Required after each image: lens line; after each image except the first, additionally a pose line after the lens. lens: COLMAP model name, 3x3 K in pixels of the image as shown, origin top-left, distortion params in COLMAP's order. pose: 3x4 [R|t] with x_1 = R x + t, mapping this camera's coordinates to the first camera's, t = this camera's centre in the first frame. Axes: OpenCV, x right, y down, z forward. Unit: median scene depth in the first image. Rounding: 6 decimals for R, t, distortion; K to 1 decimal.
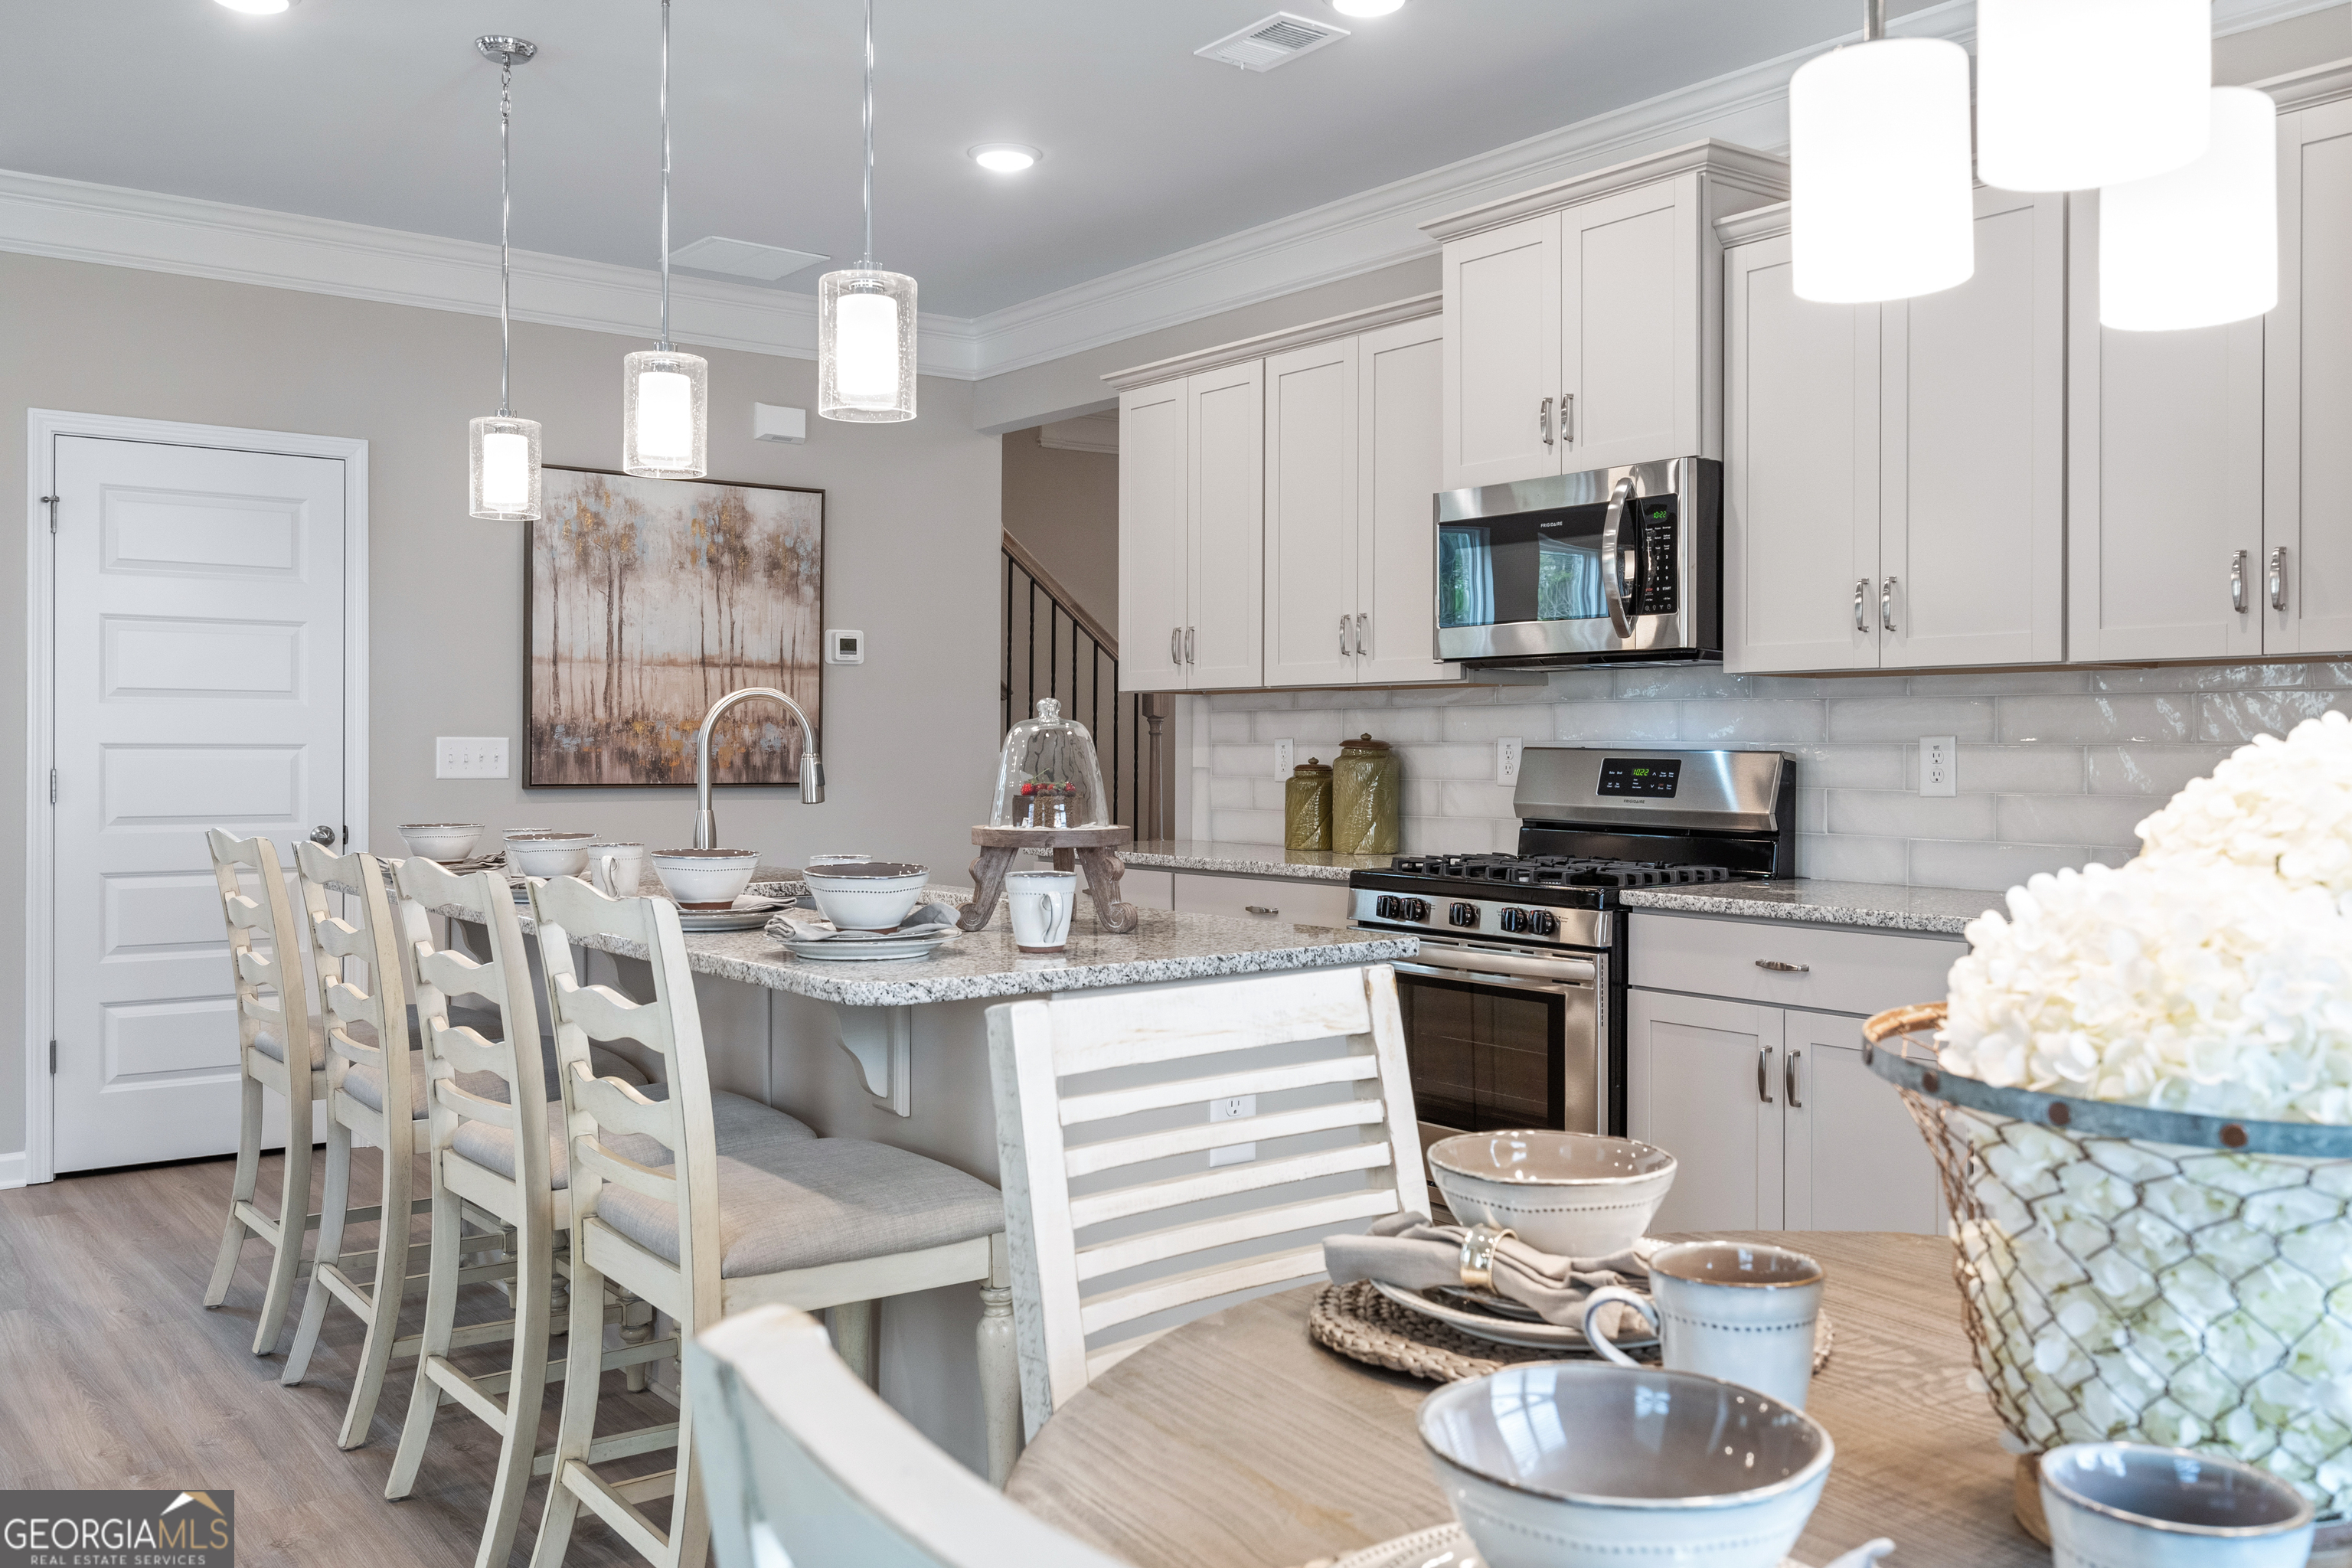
lens RADIAL K [[1970.0, 0, 1173.2], [0, 1970.0, 772.7], [0, 0, 1]] dist [0.000274, 0.014898]
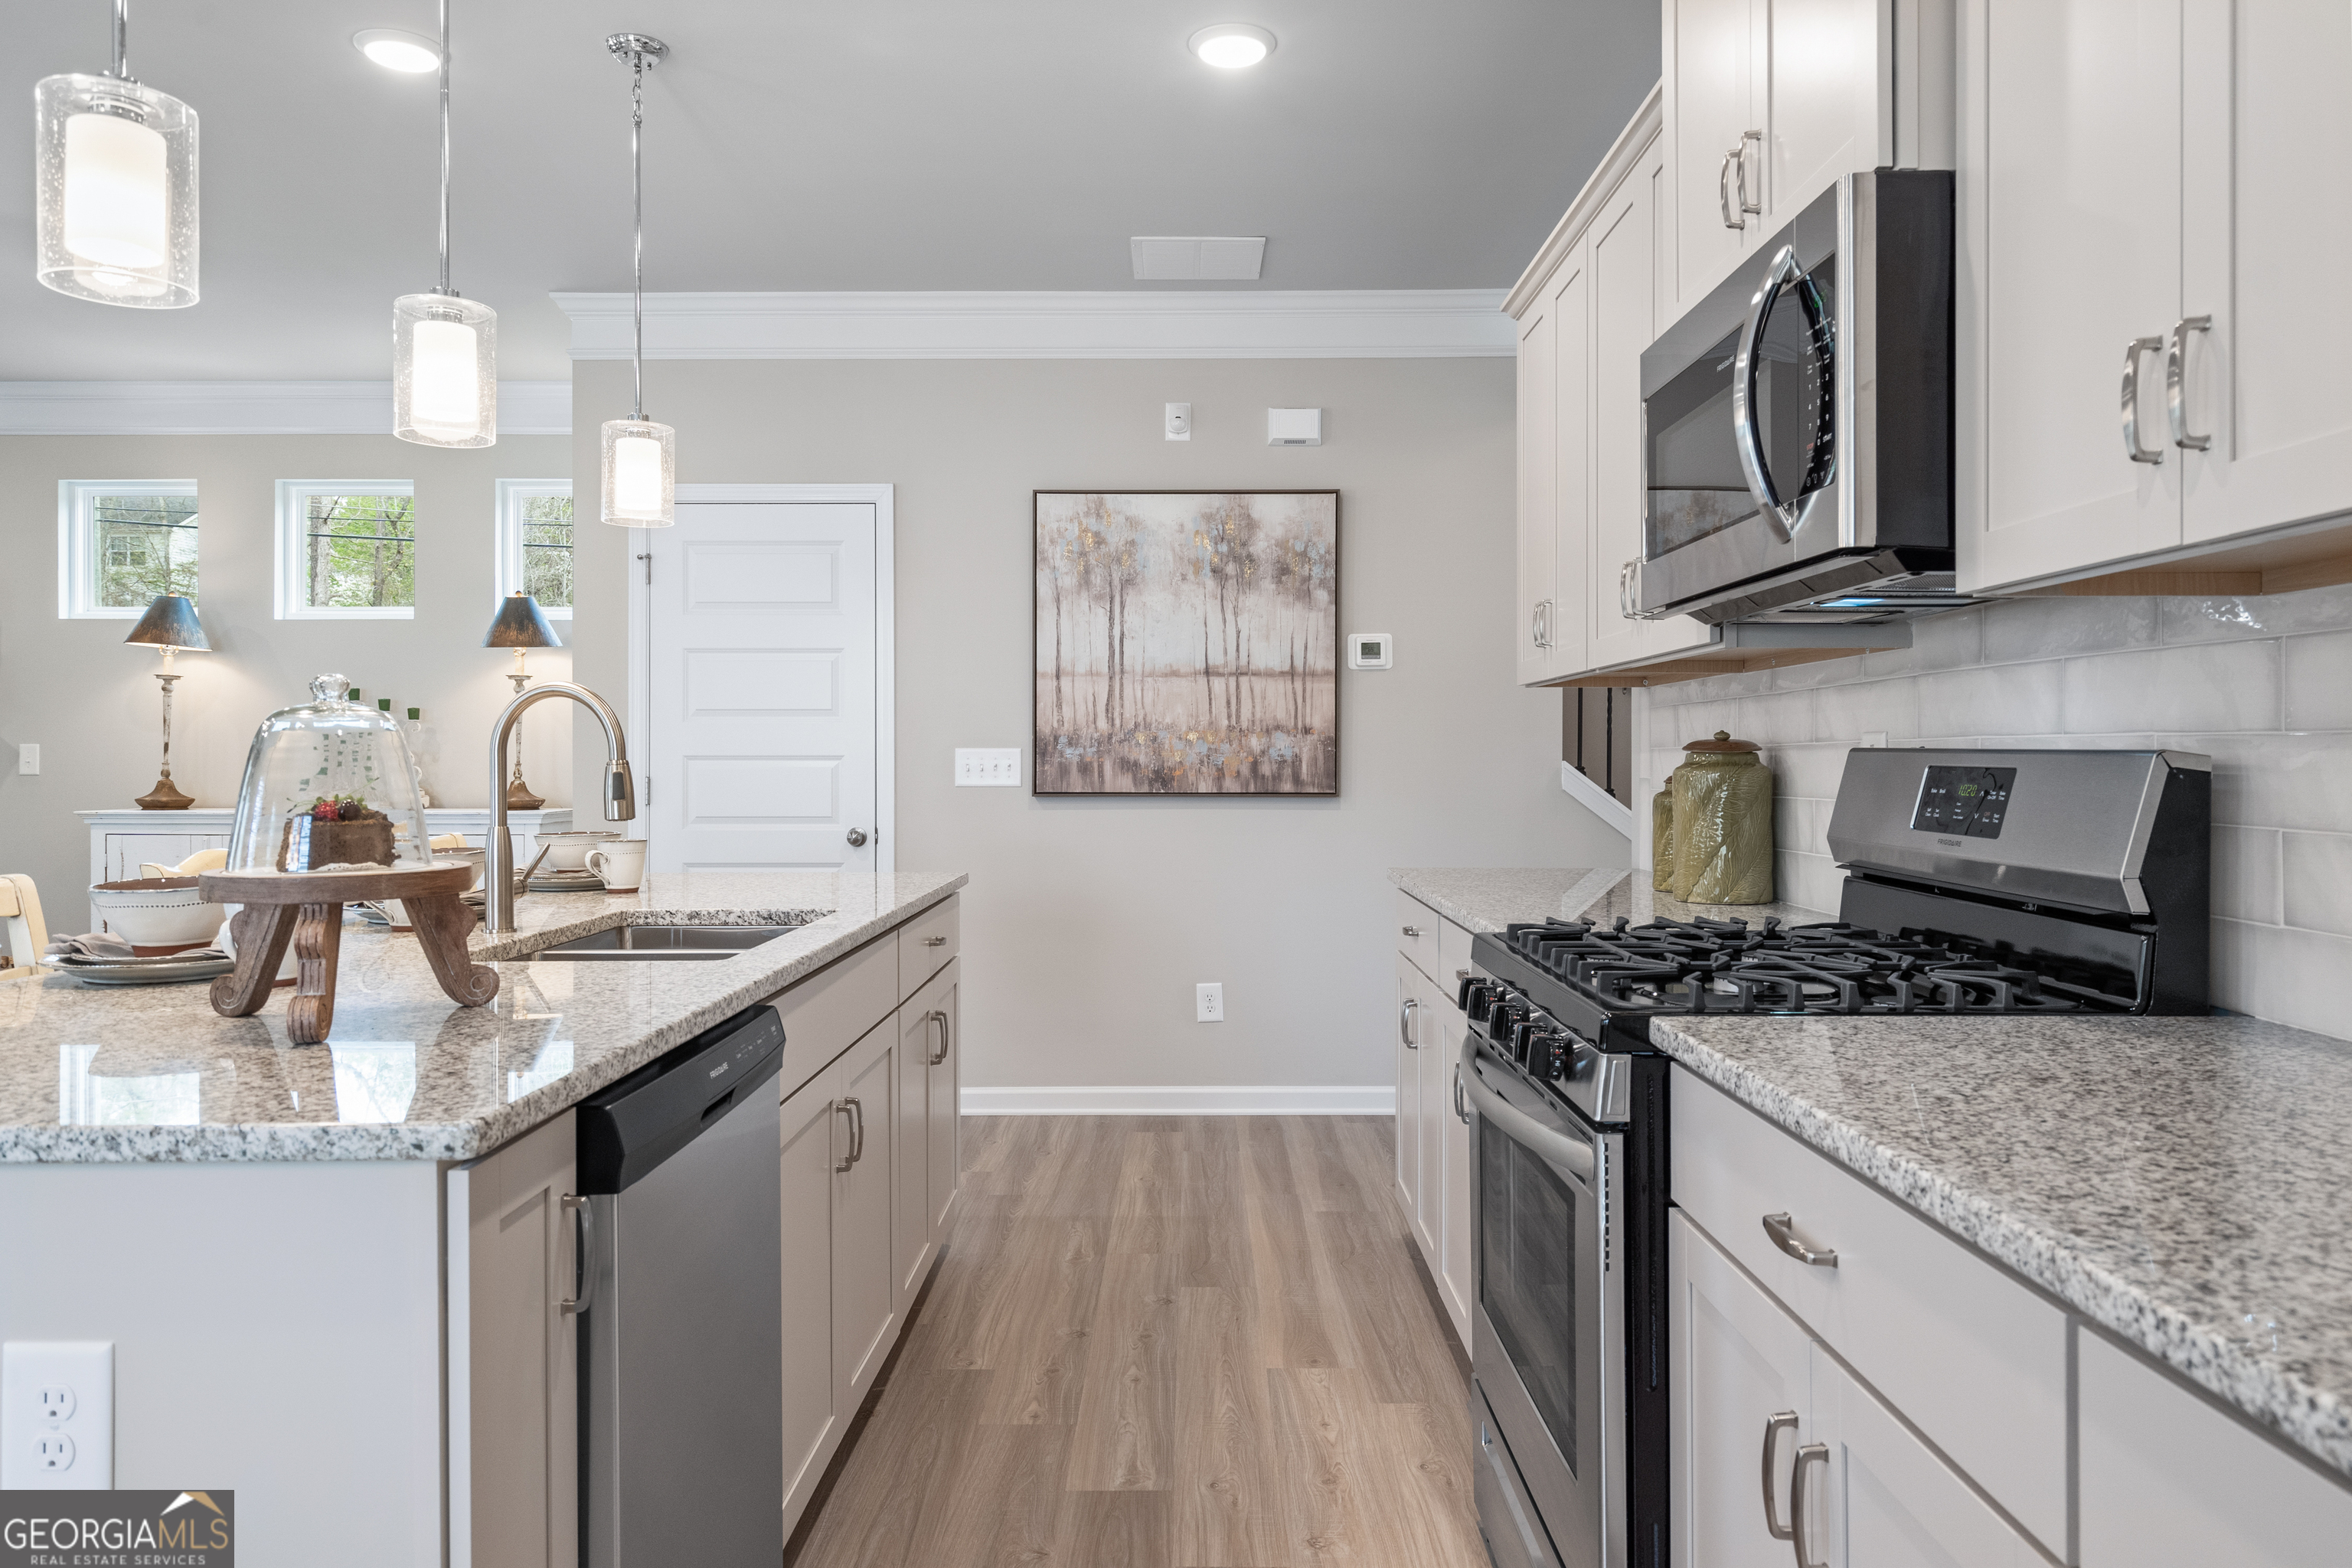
lens RADIAL K [[1547.2, 0, 1176.4], [0, 1547.2, 760.0], [0, 0, 1]] dist [0.001696, 0.003627]
pose [[0.789762, -0.003188, -0.613406, 0.279866], [-0.005278, 0.999914, -0.011993, -0.002096], [0.613391, 0.012709, 0.789677, 0.442252]]
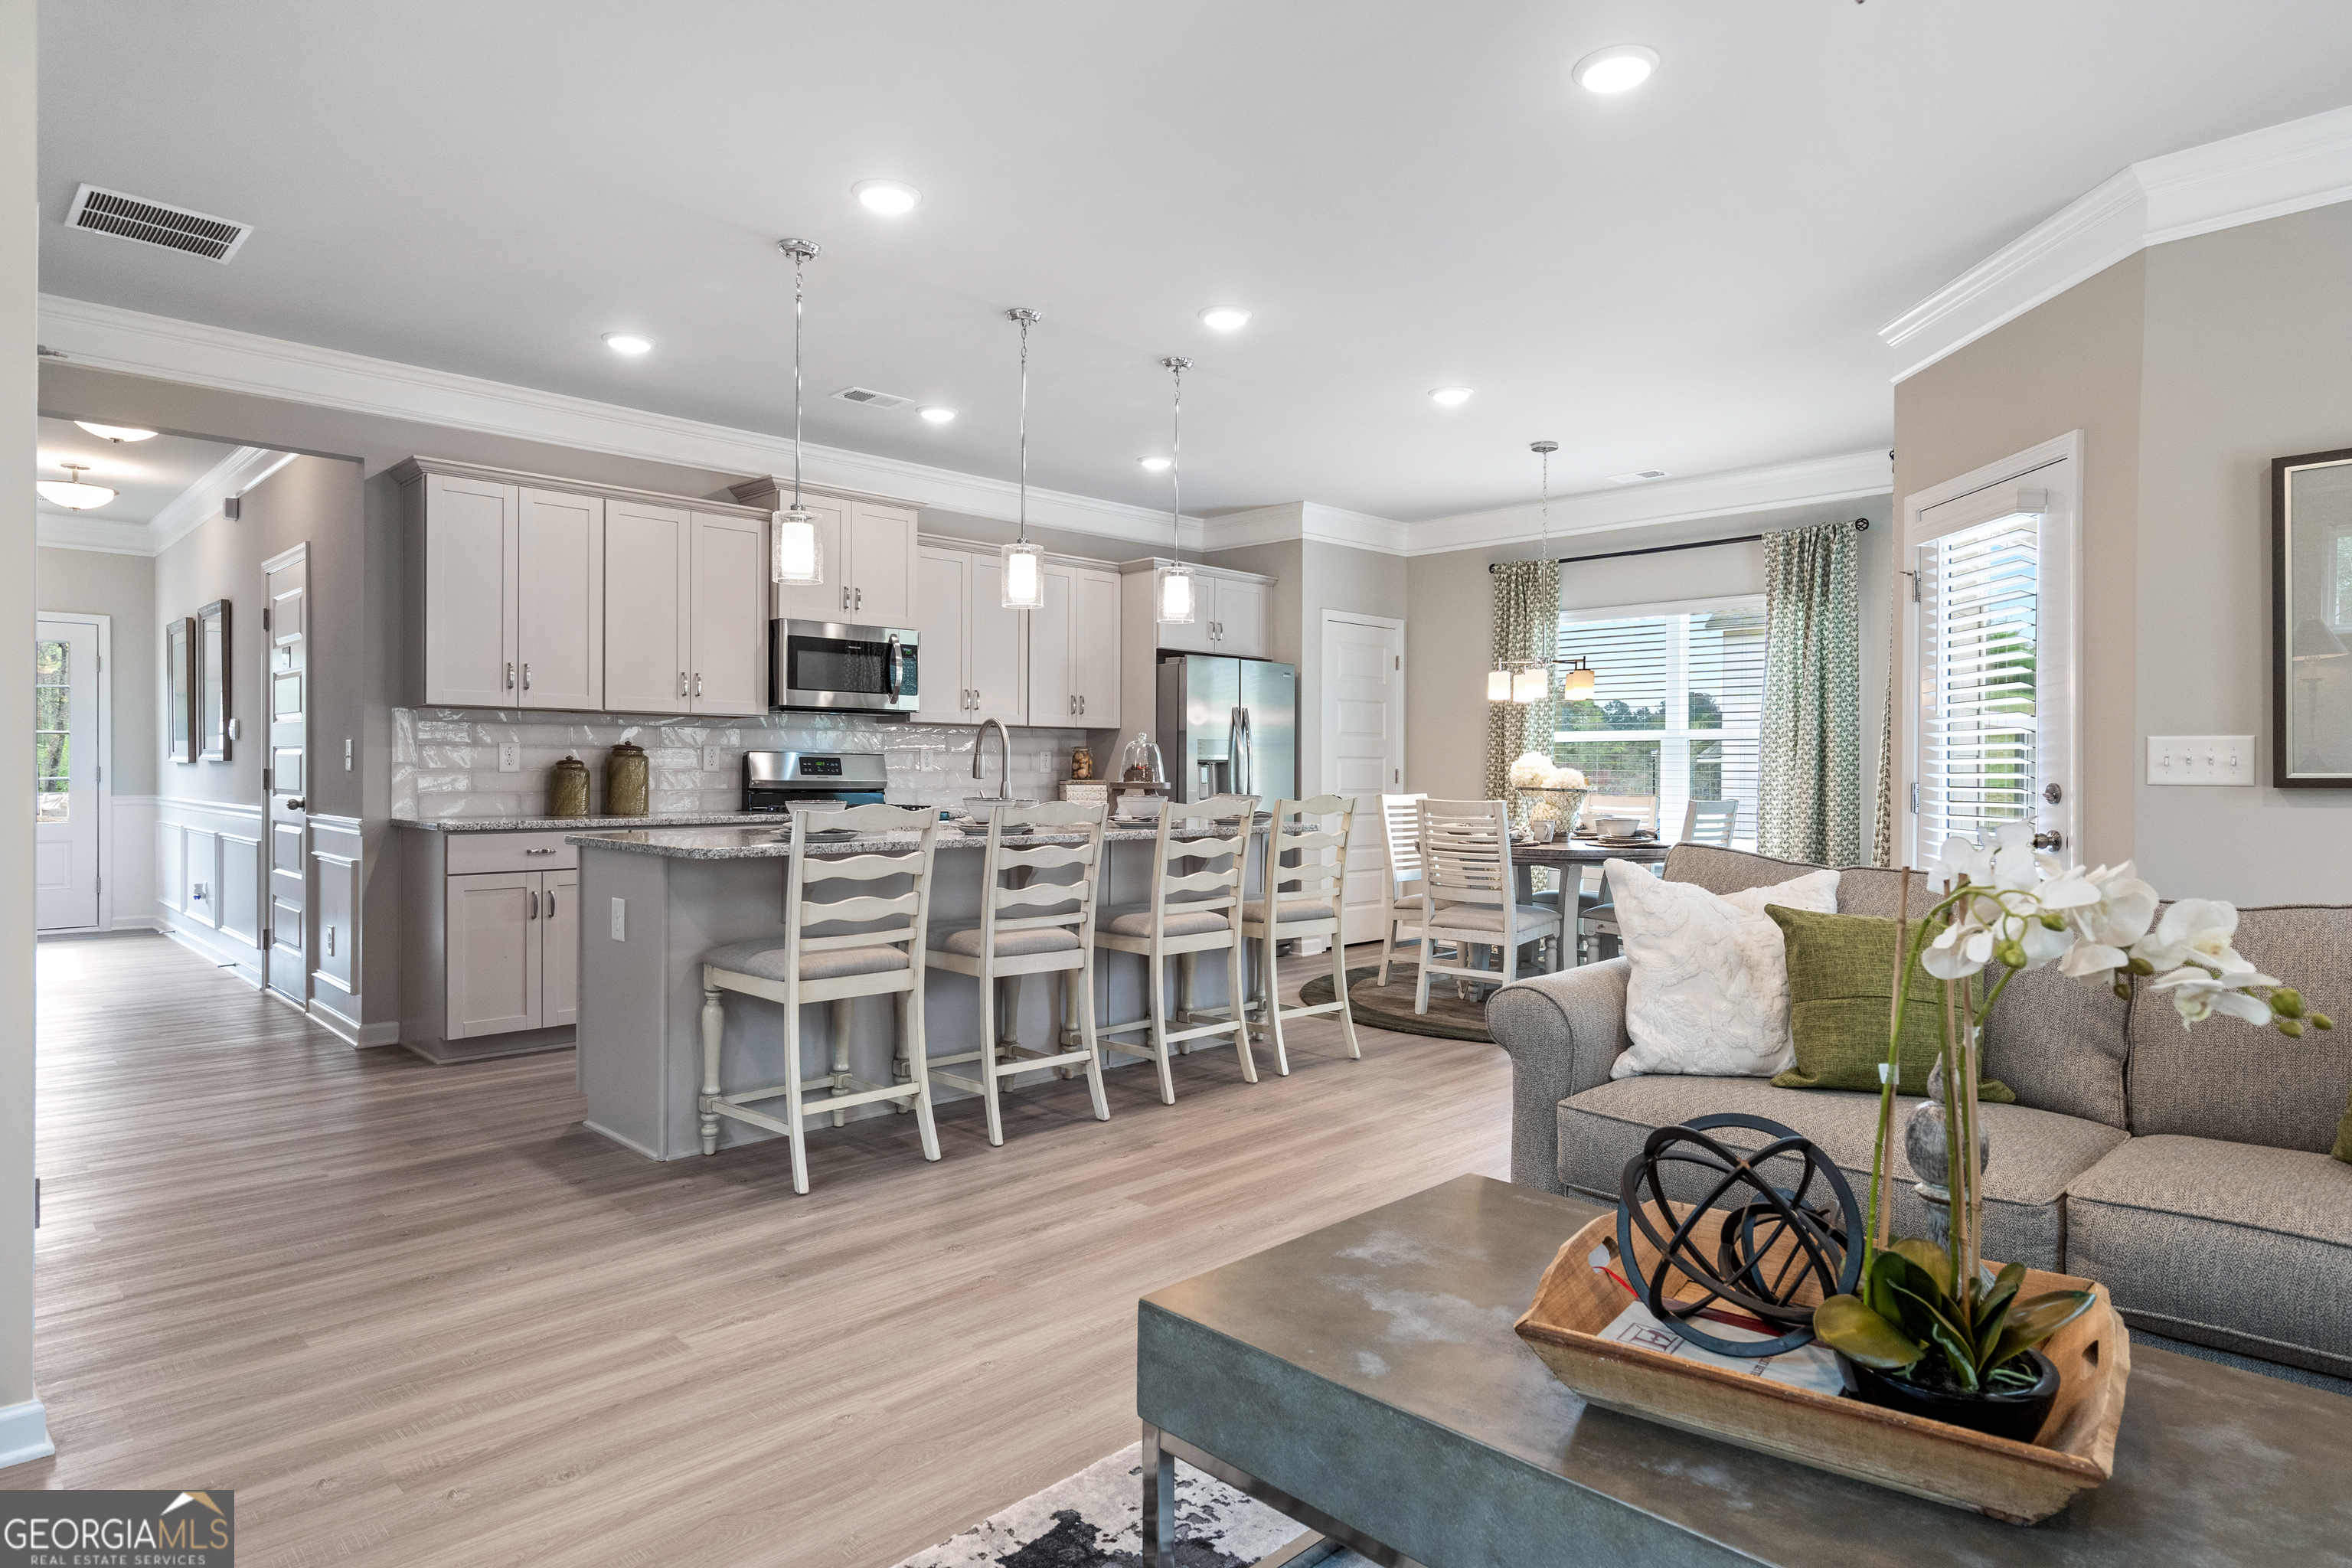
lens RADIAL K [[1332.9, 0, 1184.4], [0, 1332.9, 778.5], [0, 0, 1]] dist [-0.002330, -0.001041]
pose [[-0.129048, -0.010103, 0.991587, -1.049878], [0.008155, 0.999903, 0.011249, 0.002266], [-0.991605, 0.009538, -0.128953, 0.678739]]
